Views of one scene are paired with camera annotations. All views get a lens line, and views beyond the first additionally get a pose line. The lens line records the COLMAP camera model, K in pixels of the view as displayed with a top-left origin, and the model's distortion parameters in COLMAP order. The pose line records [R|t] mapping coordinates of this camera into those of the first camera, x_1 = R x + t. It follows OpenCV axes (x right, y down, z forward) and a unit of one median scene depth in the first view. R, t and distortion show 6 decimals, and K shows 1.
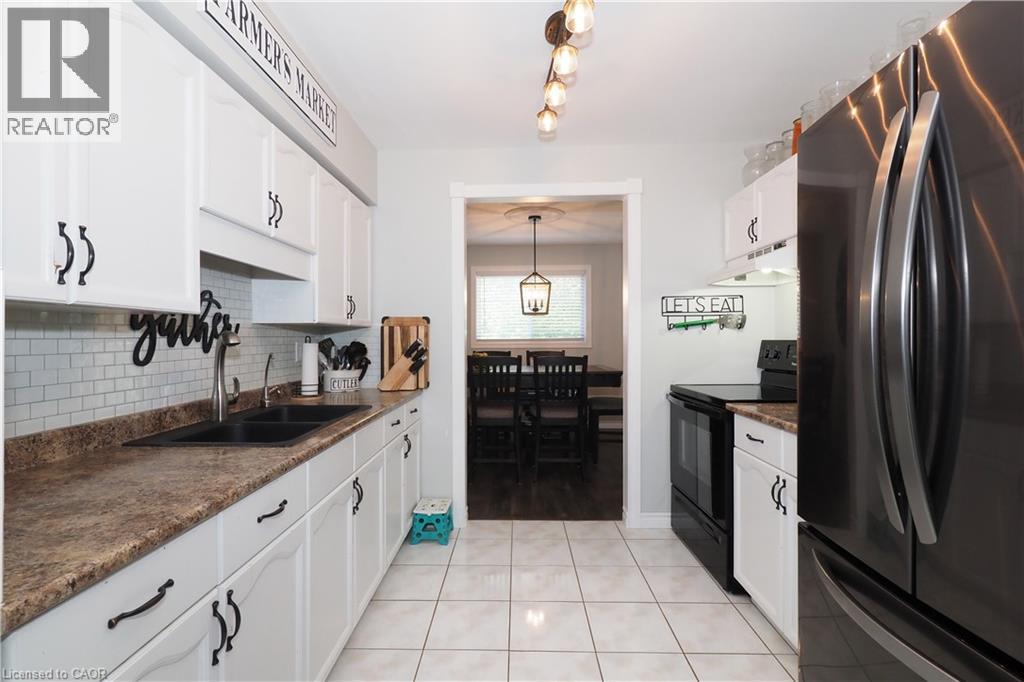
lens RADIAL K [[448.0, 0, 494.5], [0, 448.0, 328.9], [0, 0, 1]] dist [-0.000328, -0.000056]
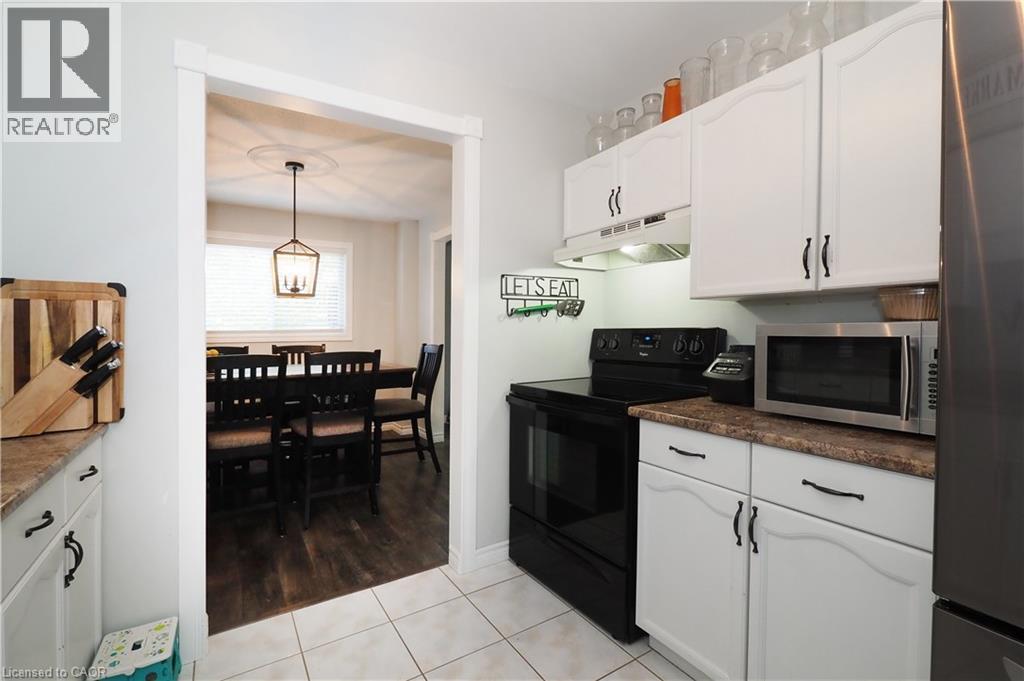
lens RADIAL K [[448.0, 0, 494.5], [0, 448.0, 328.4], [0, 0, 1]] dist [-0.000328, -0.000056]
pose [[0.829999, 0.002154, 0.557761, -0.082496], [-0.010594, 0.999873, 0.011904, 0.014872], [-0.557665, -0.015789, 0.829916, 0.340826]]
